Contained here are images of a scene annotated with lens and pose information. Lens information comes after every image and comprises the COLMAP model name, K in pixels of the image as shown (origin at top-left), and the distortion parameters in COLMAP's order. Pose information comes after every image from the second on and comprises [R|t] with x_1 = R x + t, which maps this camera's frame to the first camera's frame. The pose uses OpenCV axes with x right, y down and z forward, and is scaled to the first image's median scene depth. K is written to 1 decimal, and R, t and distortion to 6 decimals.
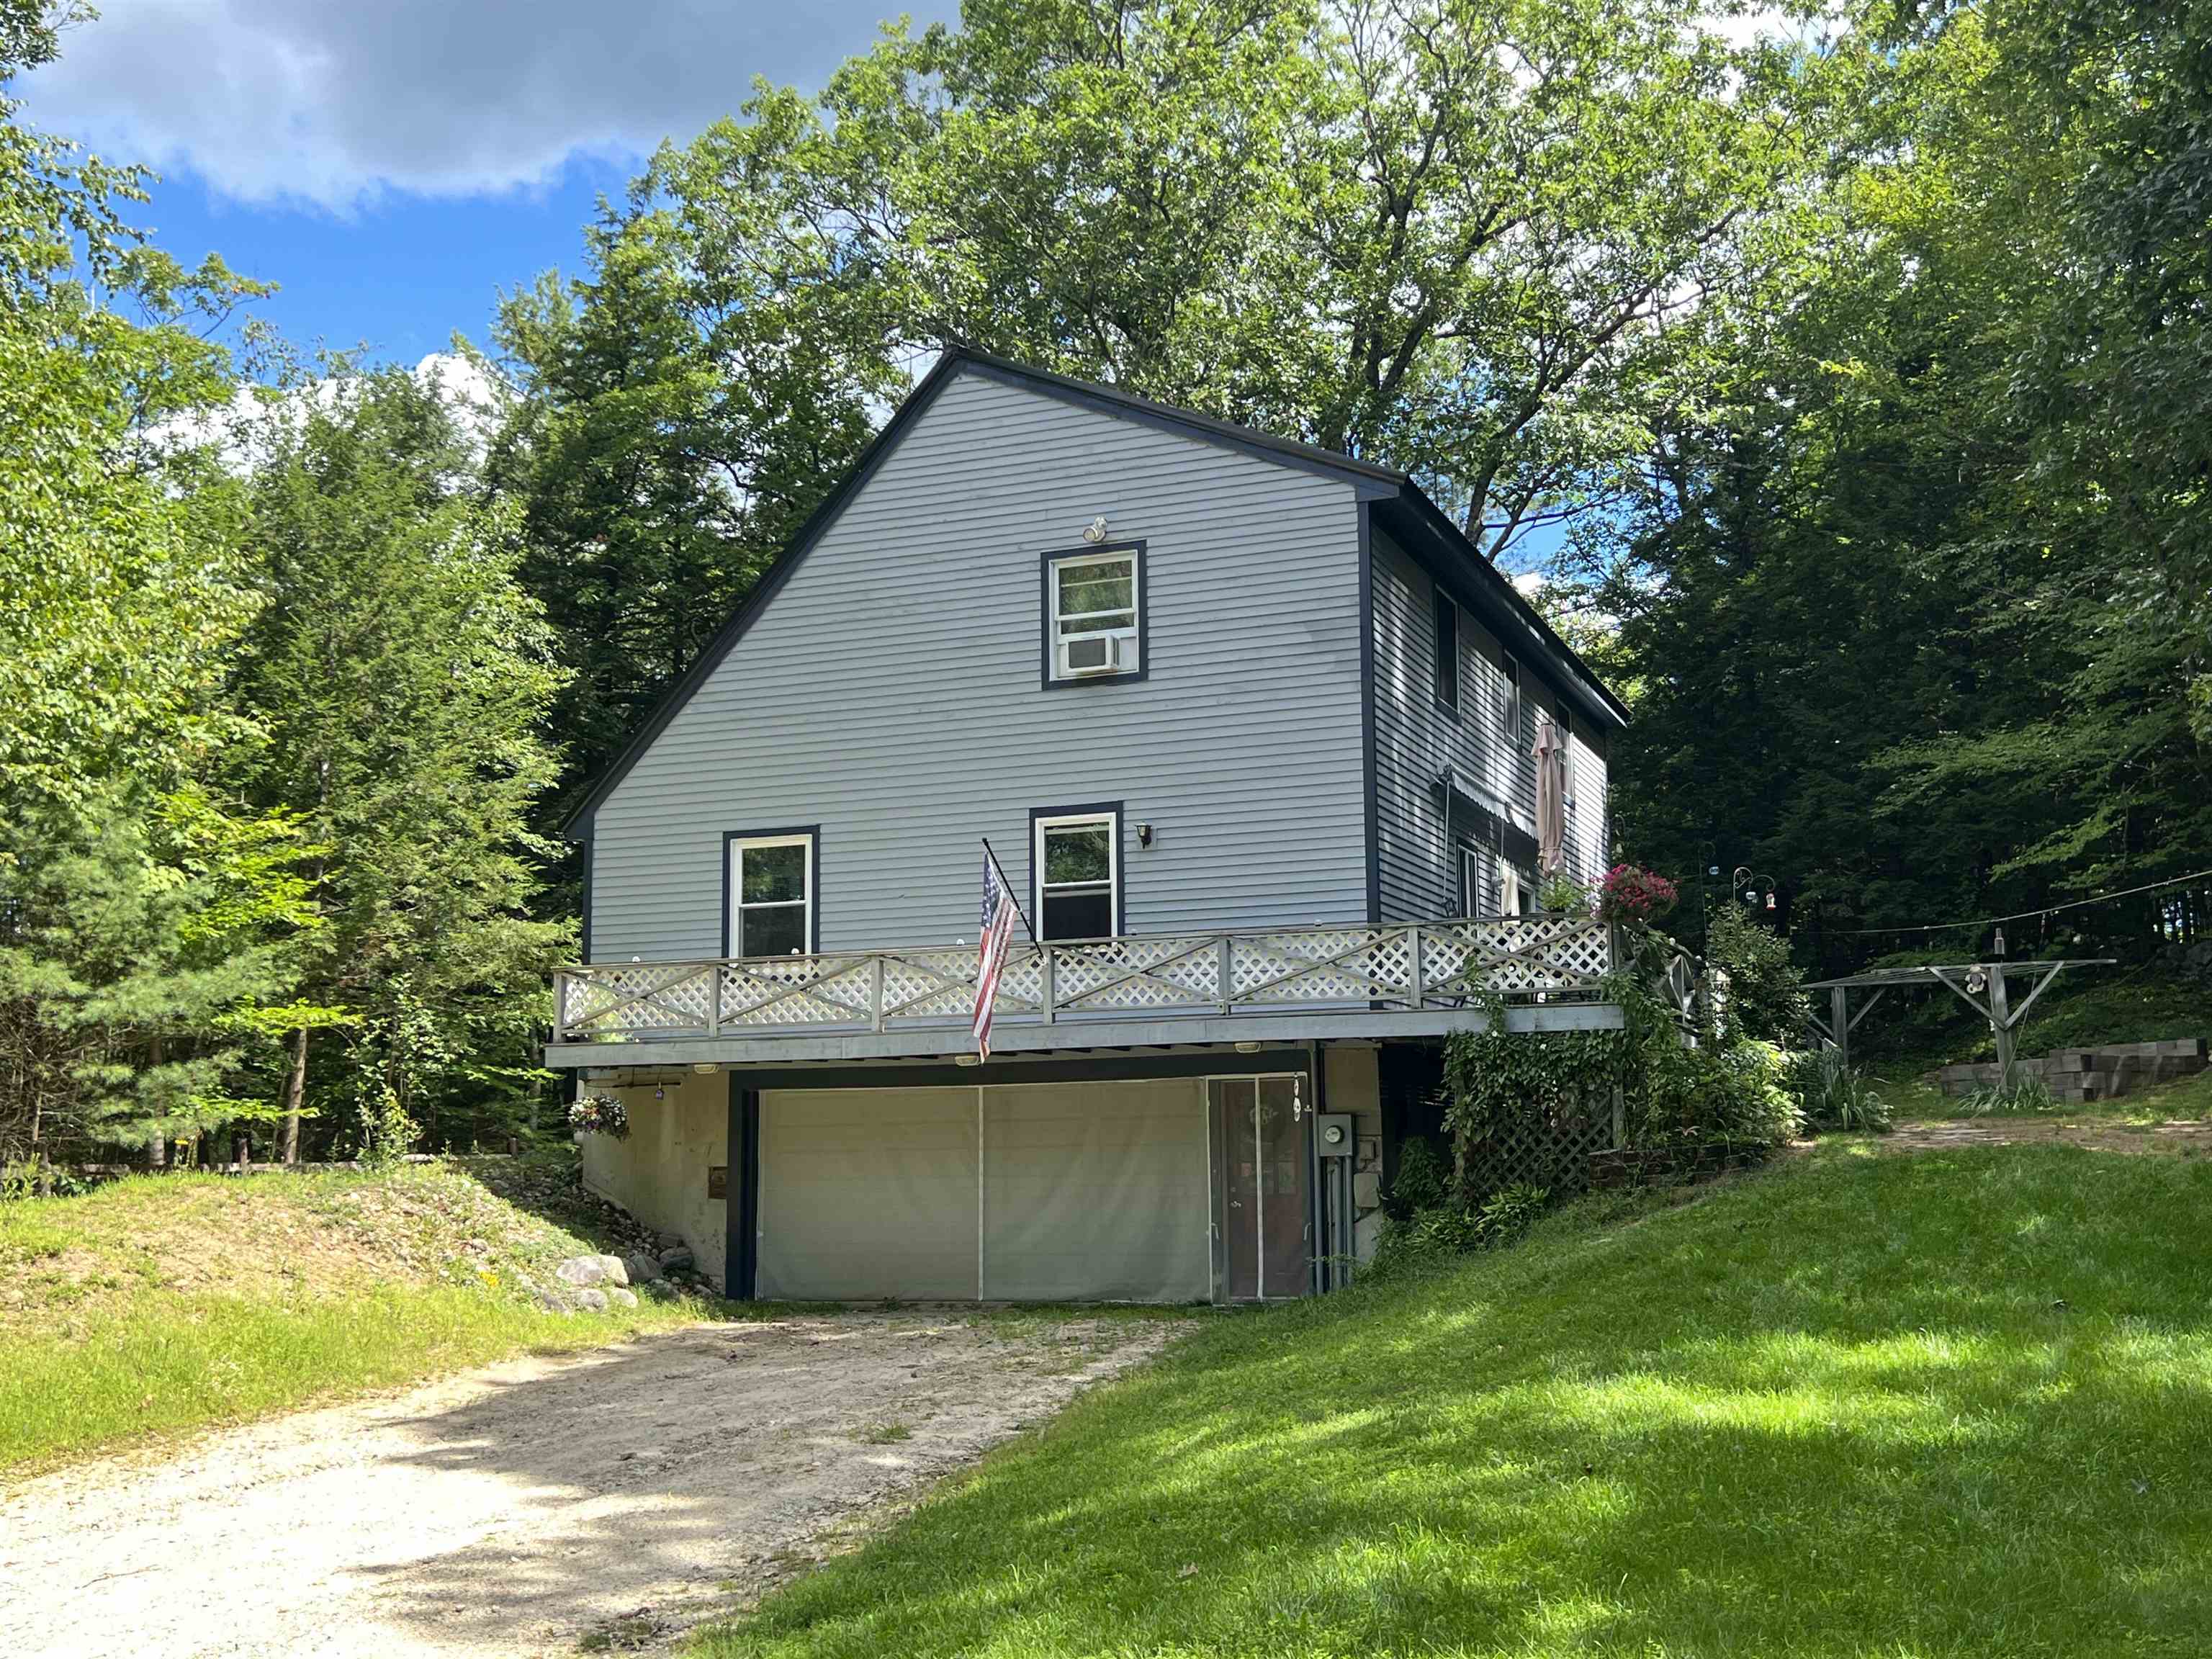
lens RADIAL K [[2323.3, 0, 1106.0], [0, 2323.3, 829.5], [0, 0, 1]] dist [0.090737, -0.012292]
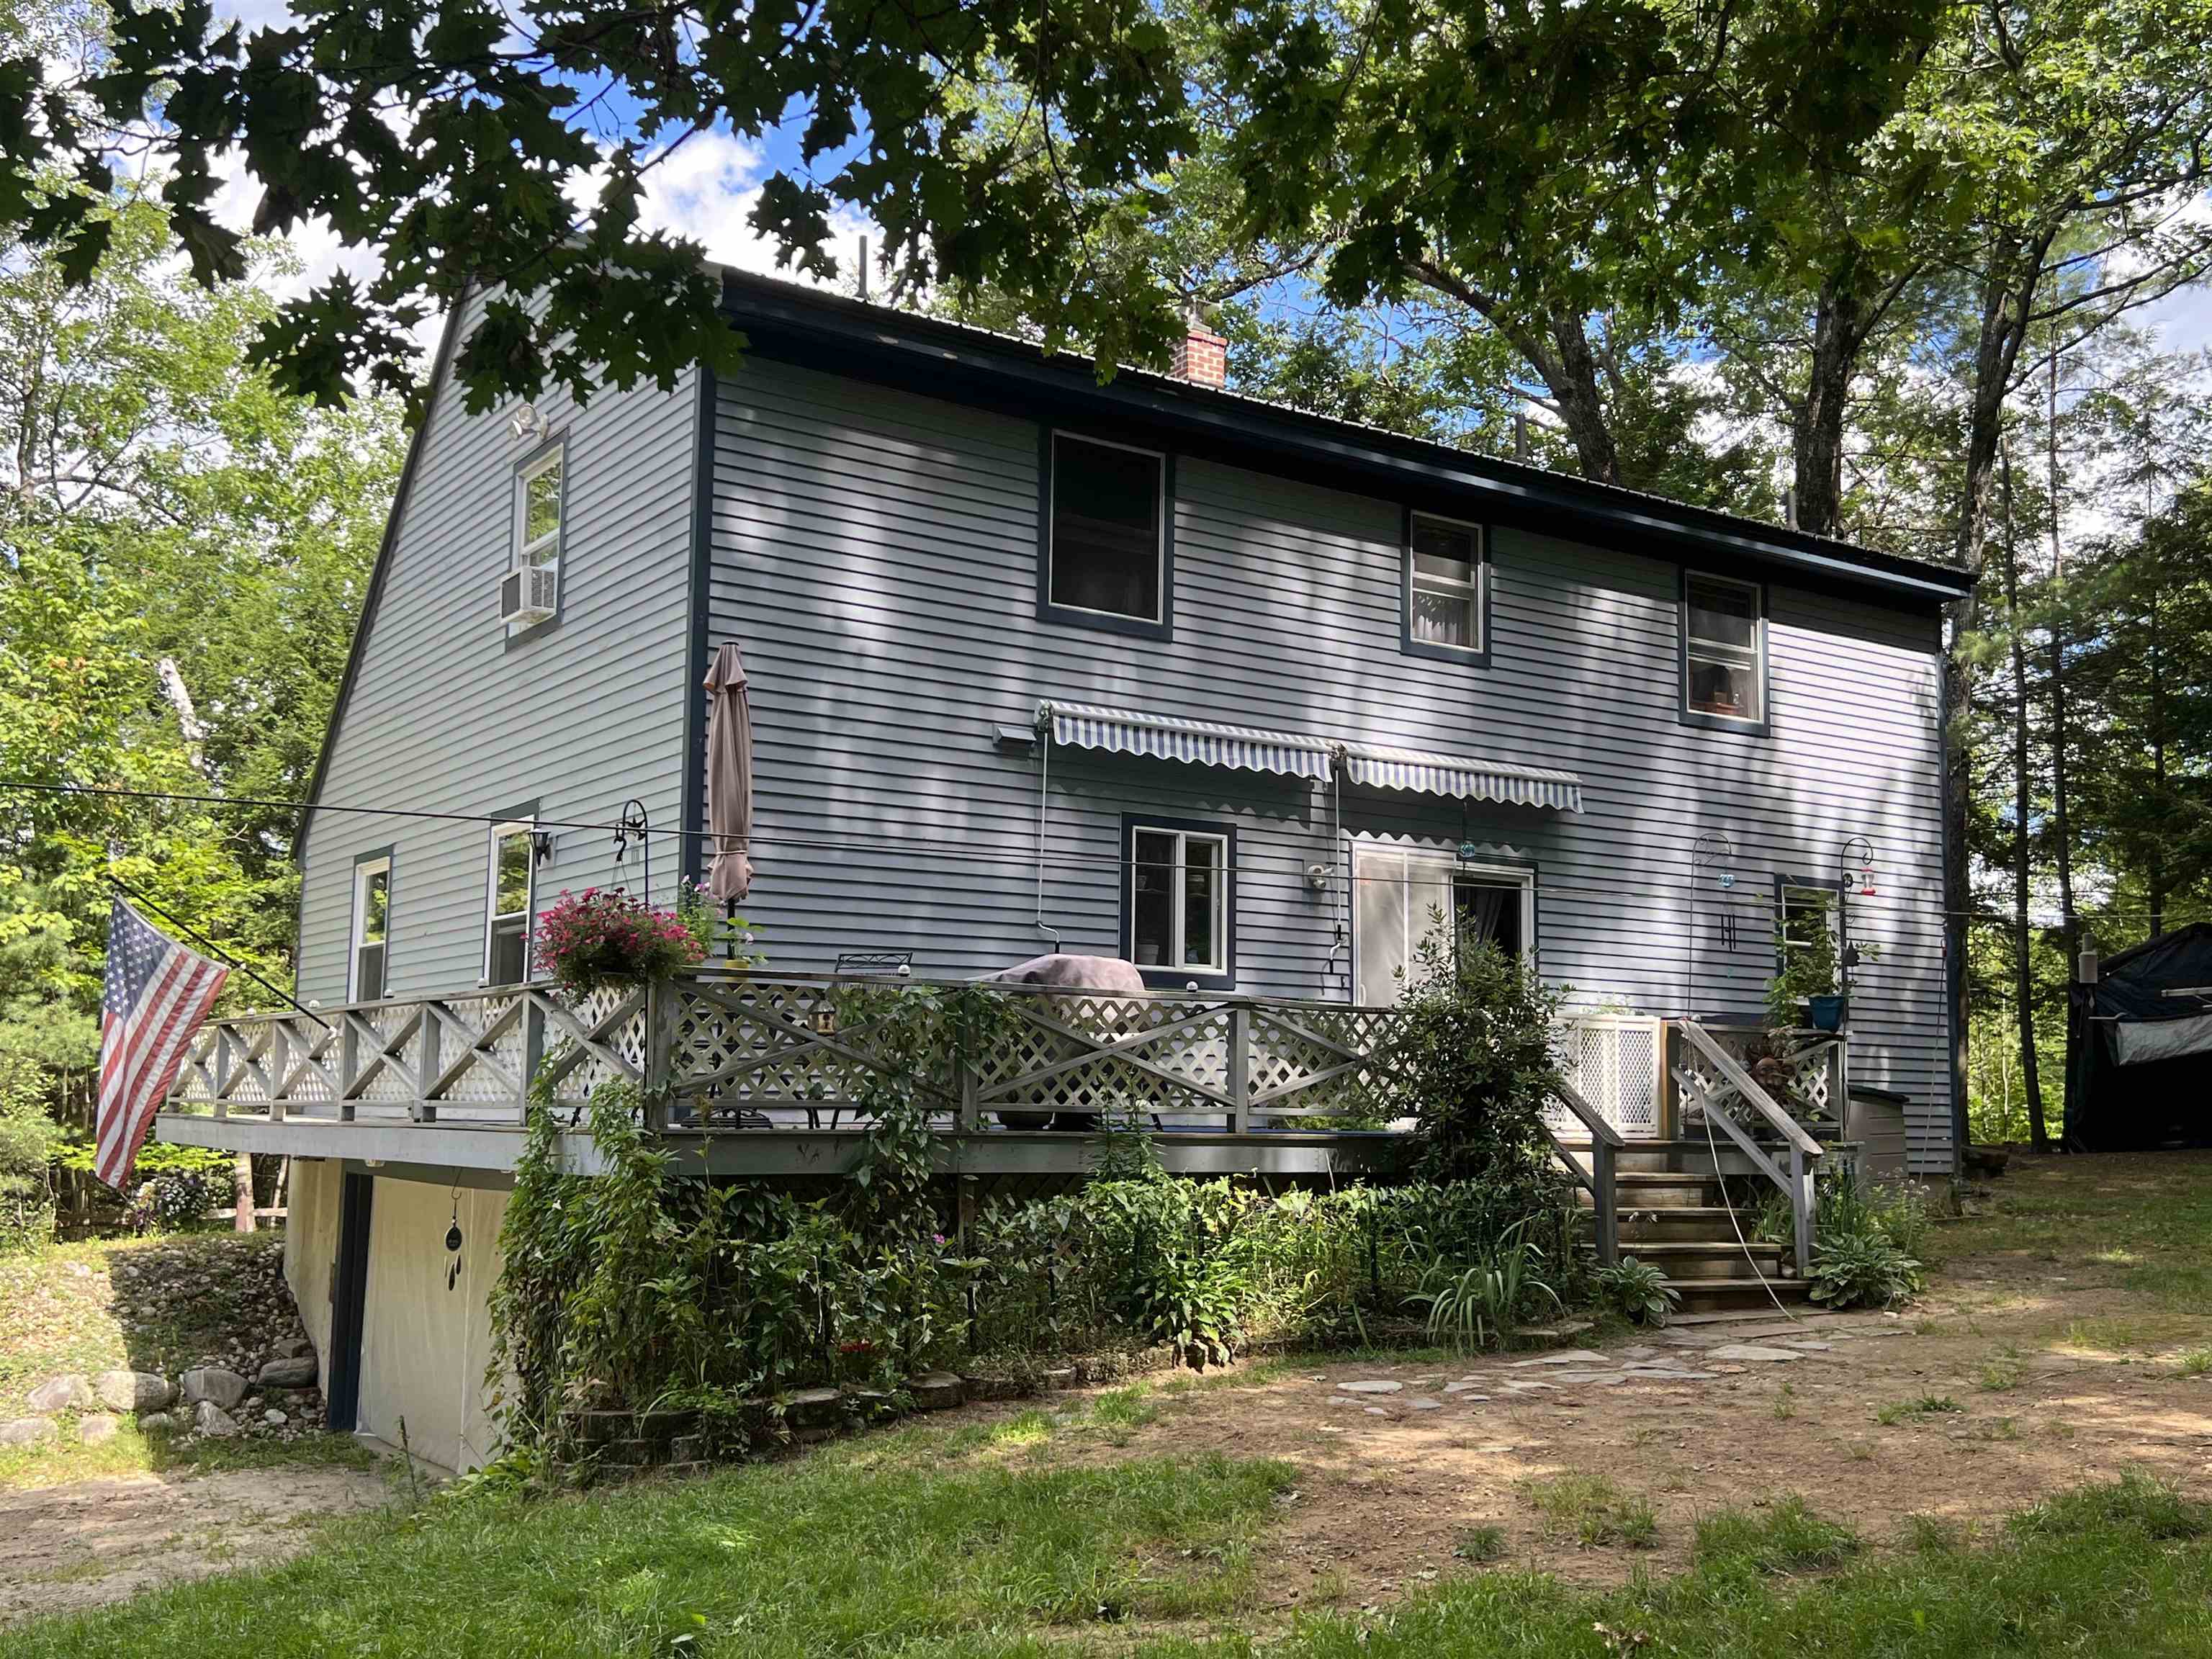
lens RADIAL K [[2154.0, 0, 1106.0], [0, 2154.0, 829.5], [0, 0, 1]] dist [0.049843, -0.012244]
pose [[0.833112, -0.047850, -0.551031, 0.509481], [0.057821, 0.998327, 0.000730, 0.006613], [0.550074, -0.032470, 0.834484, 0.532388]]
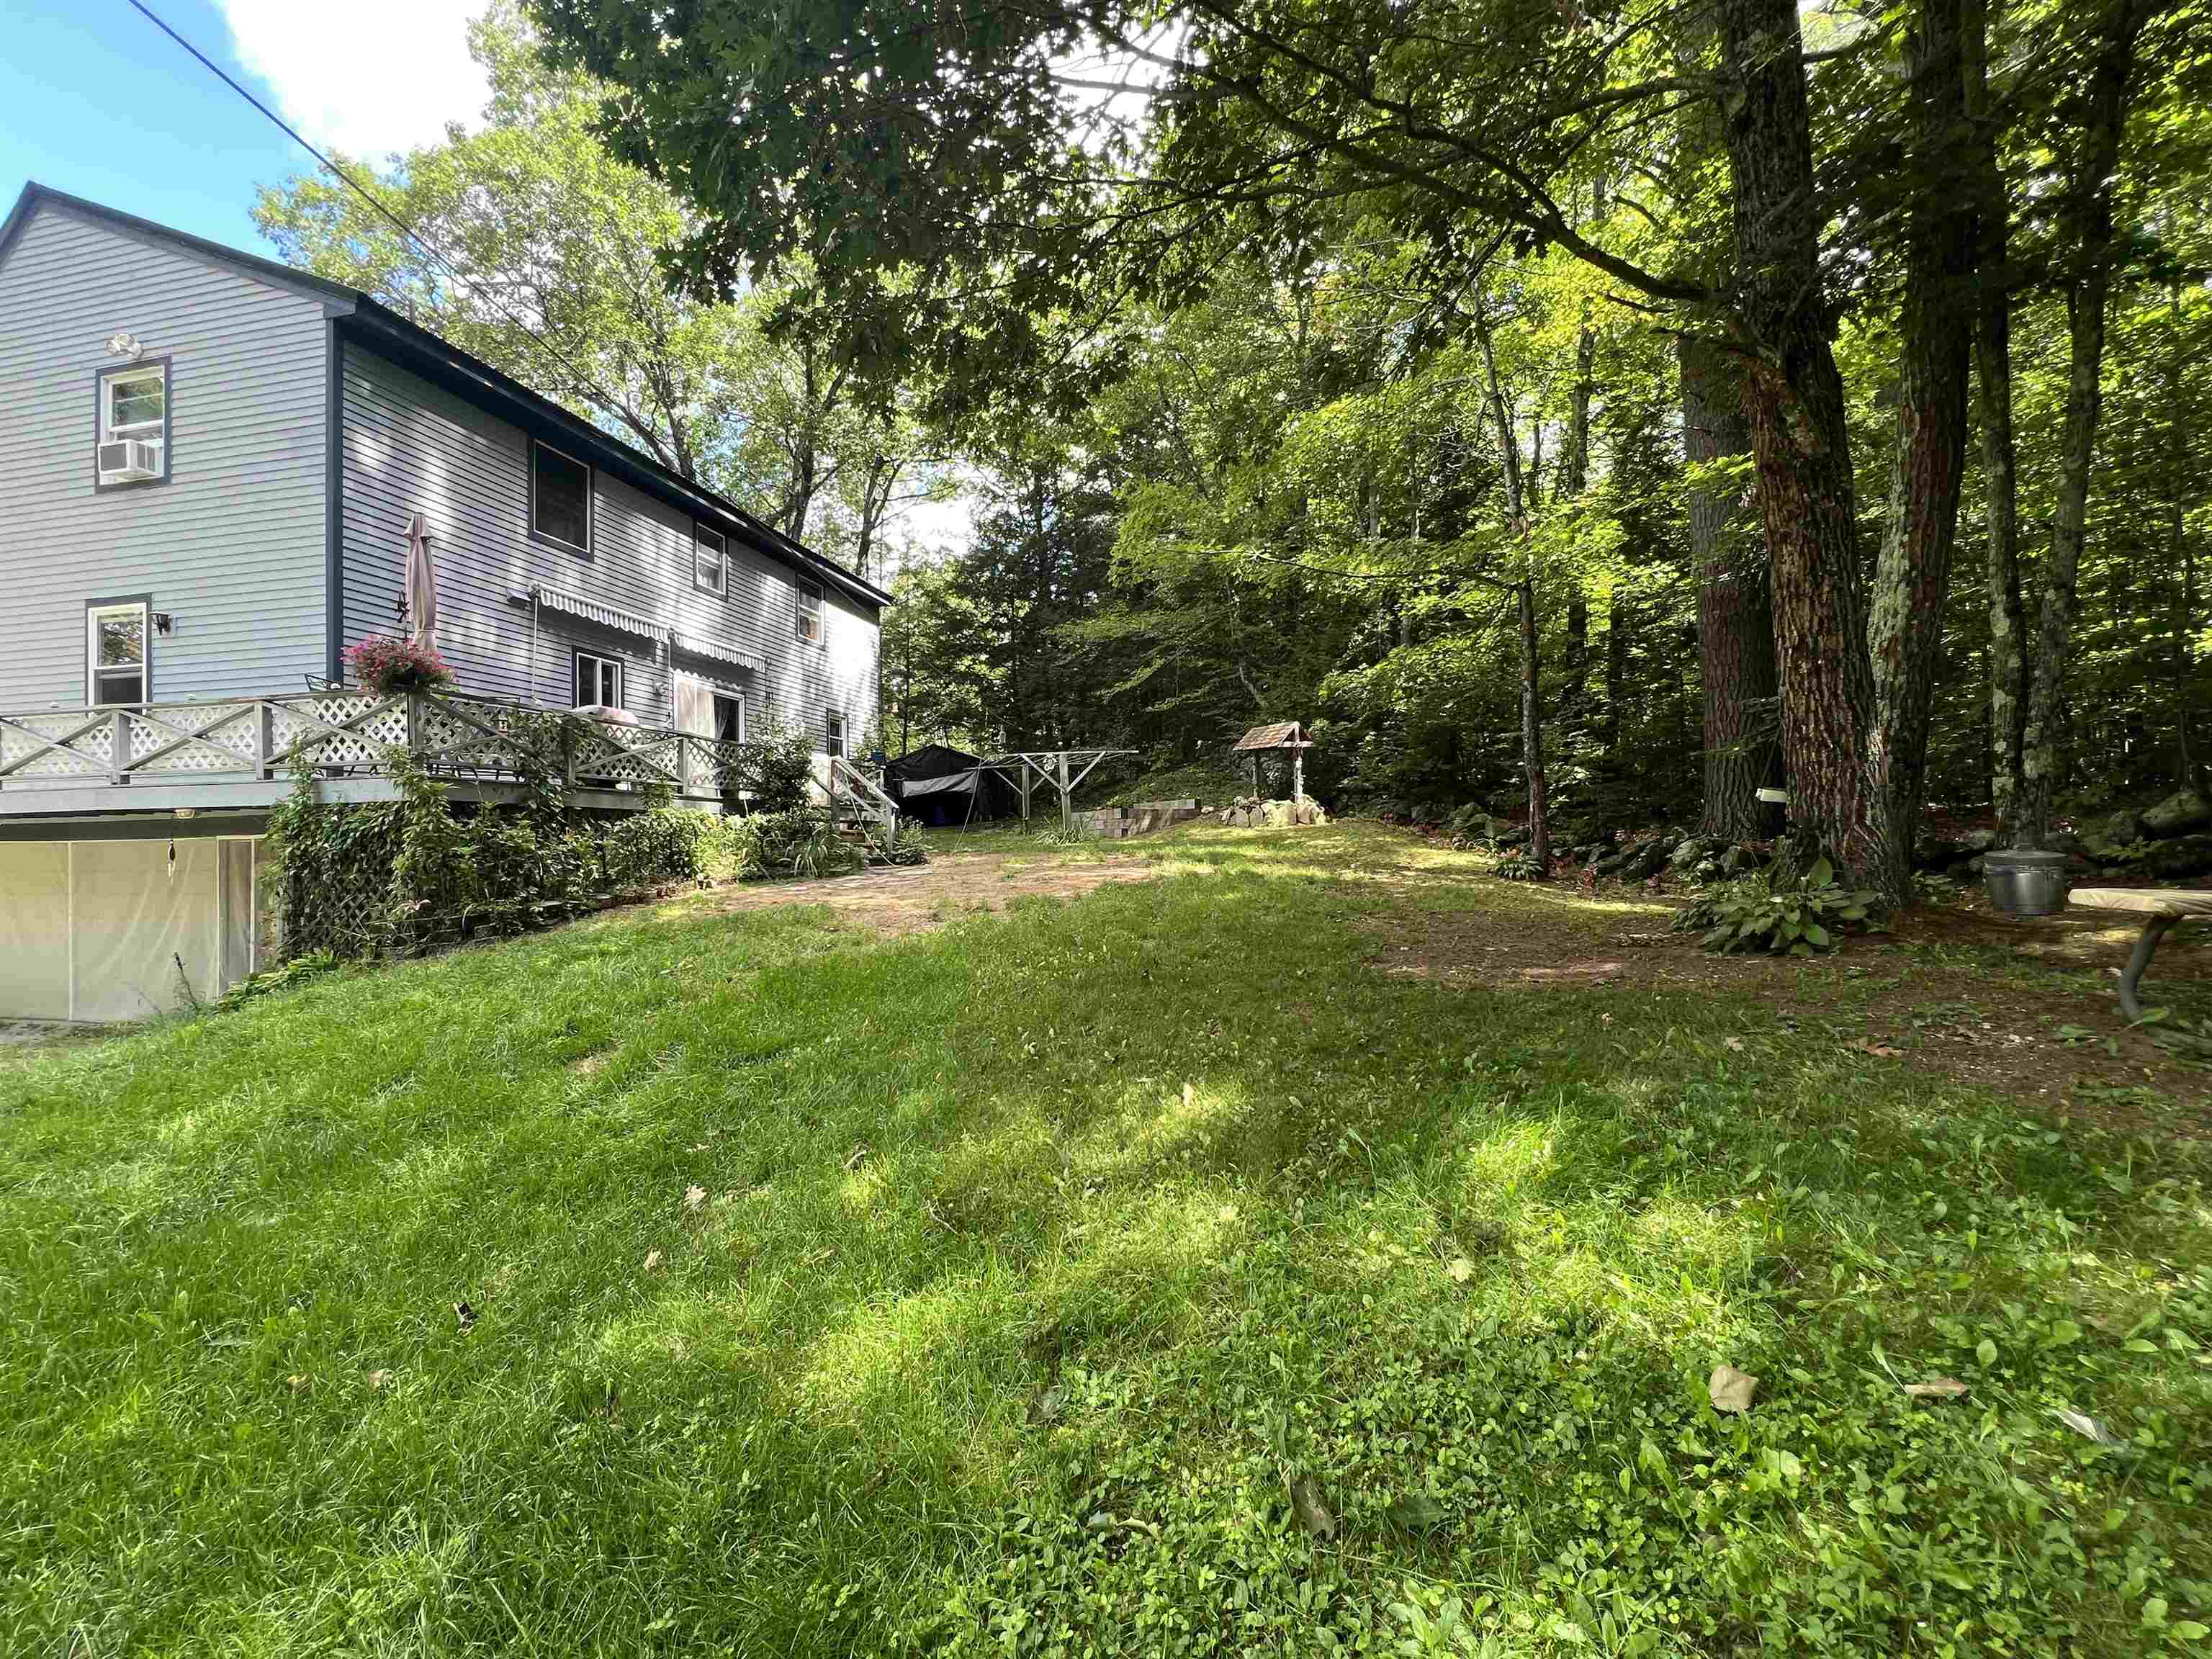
lens RADIAL K [[929.2, 0, 1106.0], [0, 929.2, 829.5], [0, 0, 1]] dist [-0.002047, -0.000514]
pose [[0.986906, 0.000964, 0.161292, 0.385061], [-0.022308, 0.991187, 0.130575, 0.031772], [-0.159744, -0.132463, 0.978231, 0.463809]]
